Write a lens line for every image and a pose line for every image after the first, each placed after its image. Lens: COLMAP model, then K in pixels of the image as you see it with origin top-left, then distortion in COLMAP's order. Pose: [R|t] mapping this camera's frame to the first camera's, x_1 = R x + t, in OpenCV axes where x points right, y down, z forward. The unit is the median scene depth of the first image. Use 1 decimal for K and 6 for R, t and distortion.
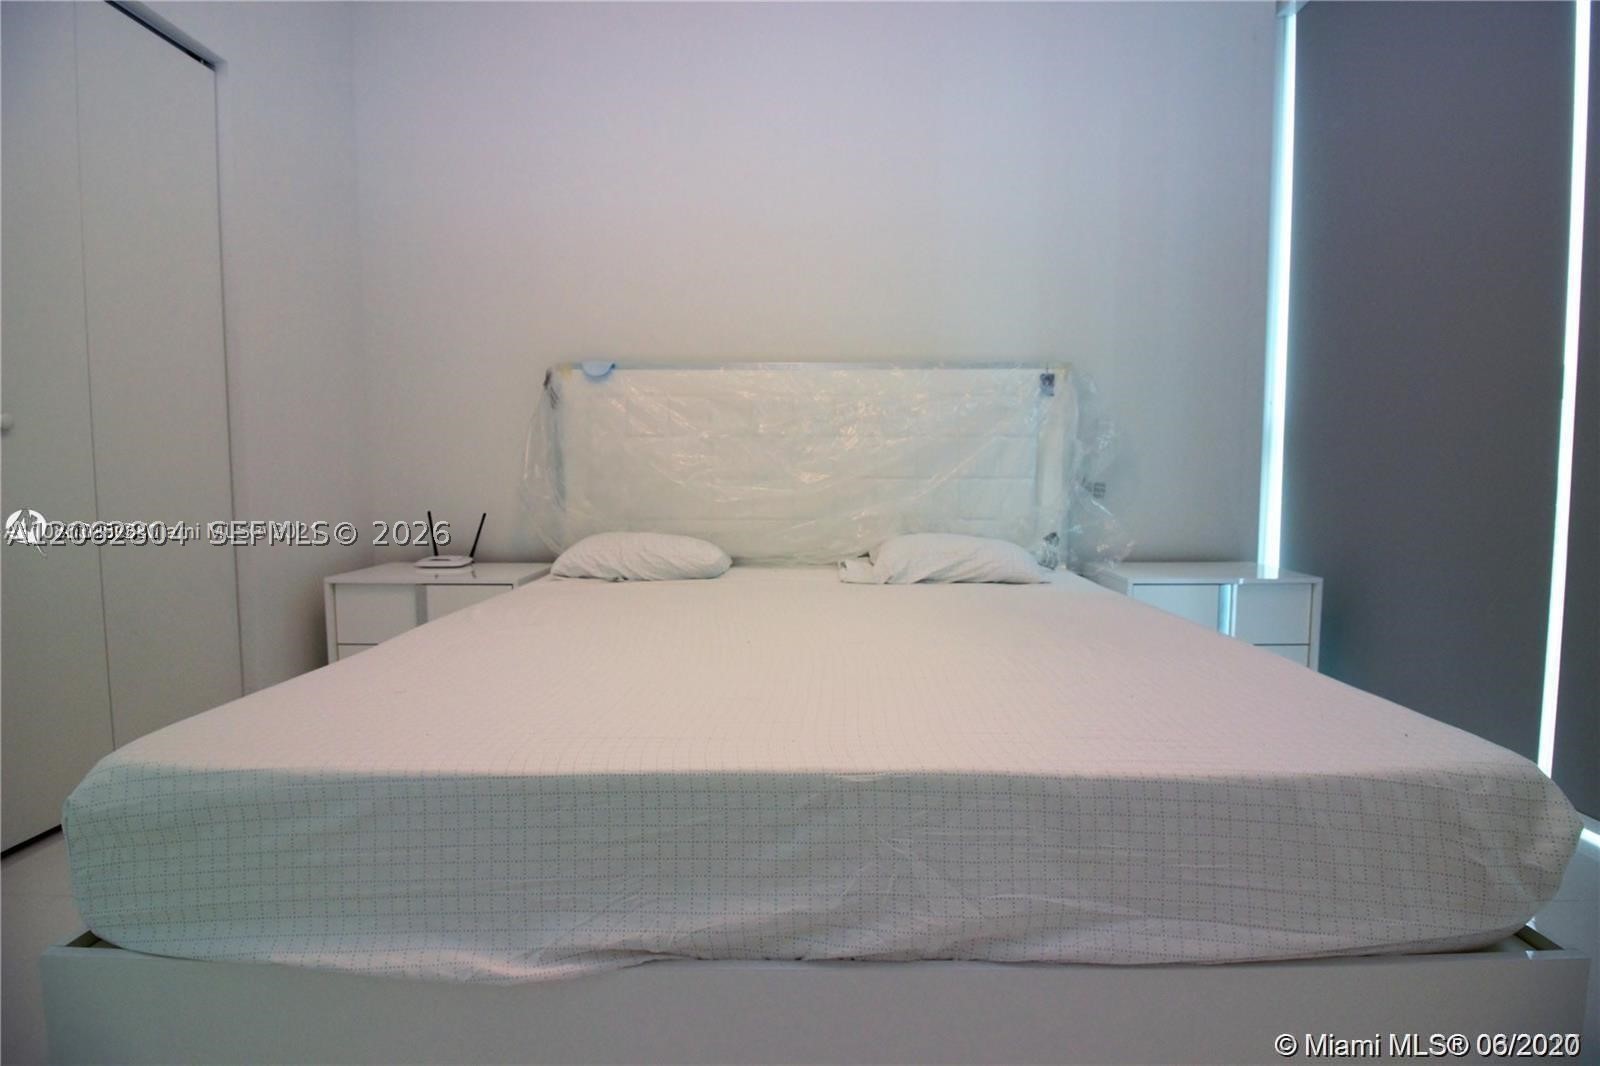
lens RADIAL K [[788.1, 0, 814.4], [0, 788.1, 528.7], [0, 0, 1]] dist [0.001516, -0.016483]
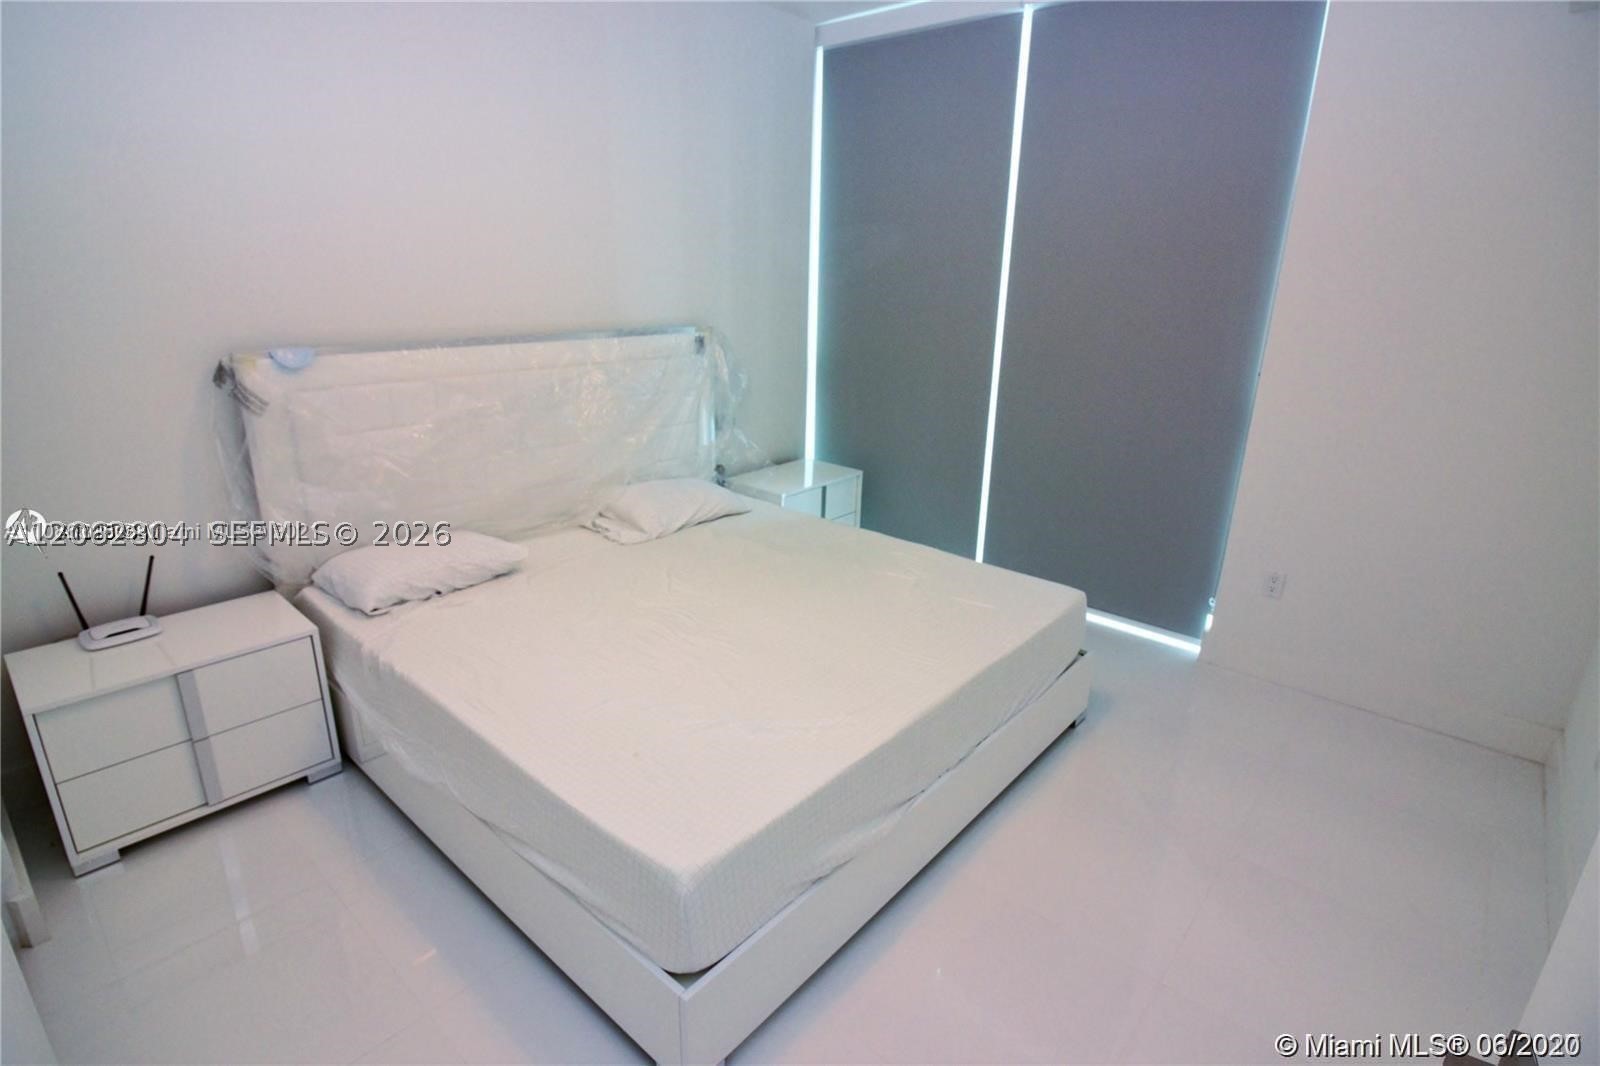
lens RADIAL K [[788.1, 0, 814.4], [0, 788.1, 528.7], [0, 0, 1]] dist [0.001516, -0.016483]
pose [[0.646052, -0.218861, 0.731243, -0.566218], [0.042927, 0.966912, 0.251471, -0.212450], [-0.762085, -0.131073, 0.634071, 0.040810]]
